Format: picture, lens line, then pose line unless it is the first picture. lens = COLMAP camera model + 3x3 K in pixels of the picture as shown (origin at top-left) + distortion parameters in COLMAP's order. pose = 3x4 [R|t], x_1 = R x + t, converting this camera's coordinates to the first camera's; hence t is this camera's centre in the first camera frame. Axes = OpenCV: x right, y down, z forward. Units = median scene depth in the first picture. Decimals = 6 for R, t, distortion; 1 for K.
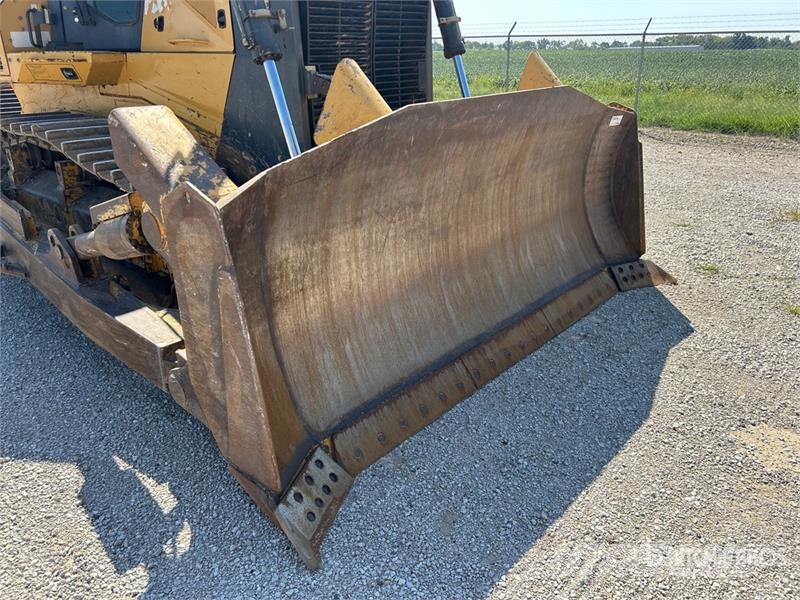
lens RADIAL K [[621.6, 0, 398.1], [0, 621.6, 281.8], [0, 0, 1]] dist [0.096397, -0.108227]
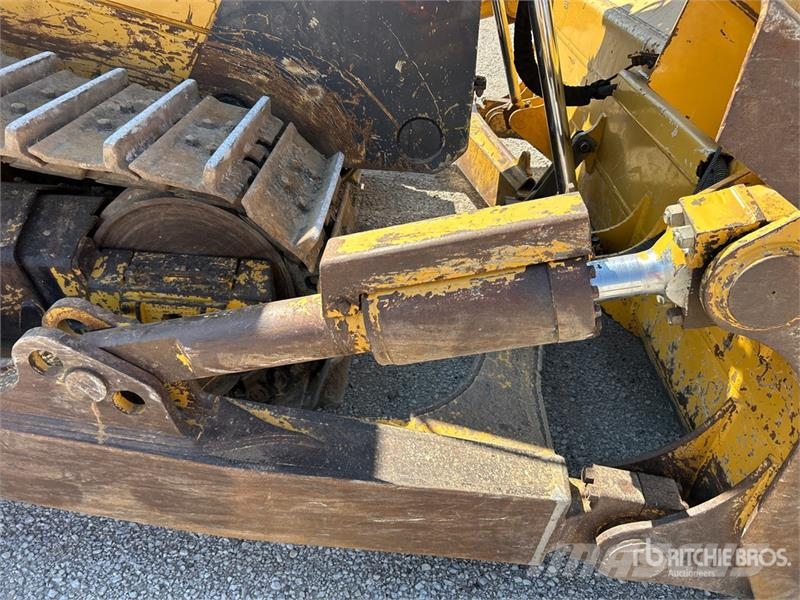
lens RADIAL K [[606.8, 0, 396.2], [0, 606.8, 297.3], [0, 0, 1]] dist [0.041262, -0.049863]
pose [[0.776074, -0.293920, 0.557961, -0.499356], [0.157464, 0.947040, 0.279858, -0.144551], [-0.610667, -0.129332, 0.781255, 0.519576]]
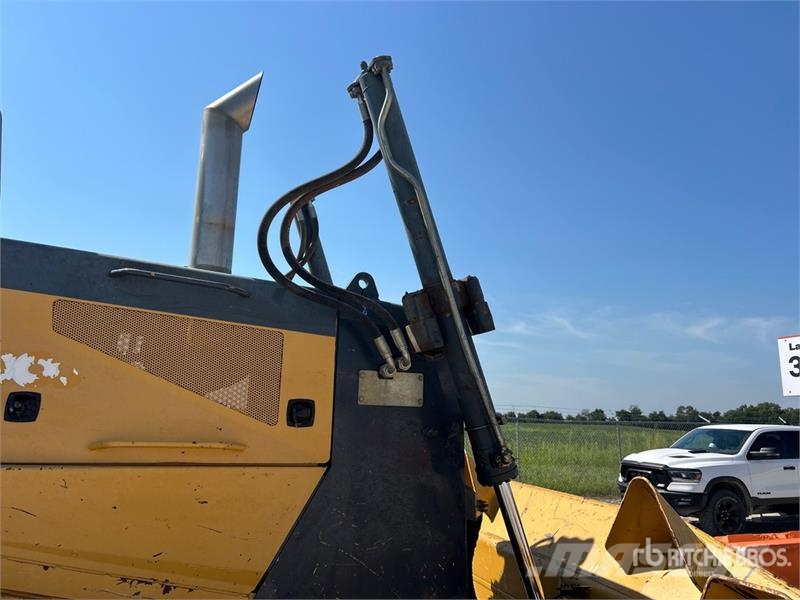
lens RADIAL K [[608.7, 0, 402.8], [0, 608.7, 293.9], [0, 0, 1]] dist [0.045332, -0.049321]
pose [[0.473170, 0.198192, 0.858388, -0.713133], [0.276560, 0.891692, -0.358330, -0.255383], [-0.836436, 0.406947, 0.367110, 0.596588]]
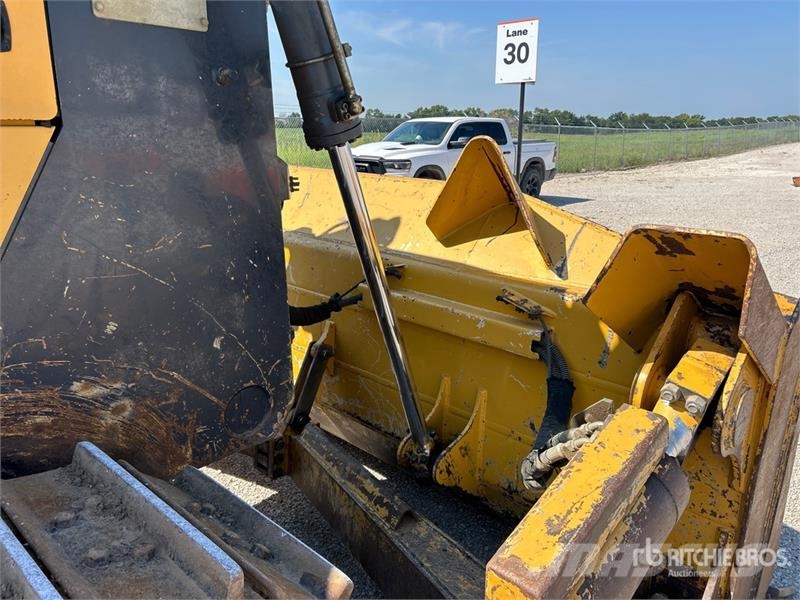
lens RADIAL K [[608.7, 0, 402.8], [0, 608.7, 293.9], [0, 0, 1]] dist [0.045332, -0.049321]
pose [[0.016065, -0.249077, 0.968350, -0.567563], [0.342216, 0.911354, 0.228739, -0.265219], [-0.939484, 0.327710, 0.099879, 0.747754]]
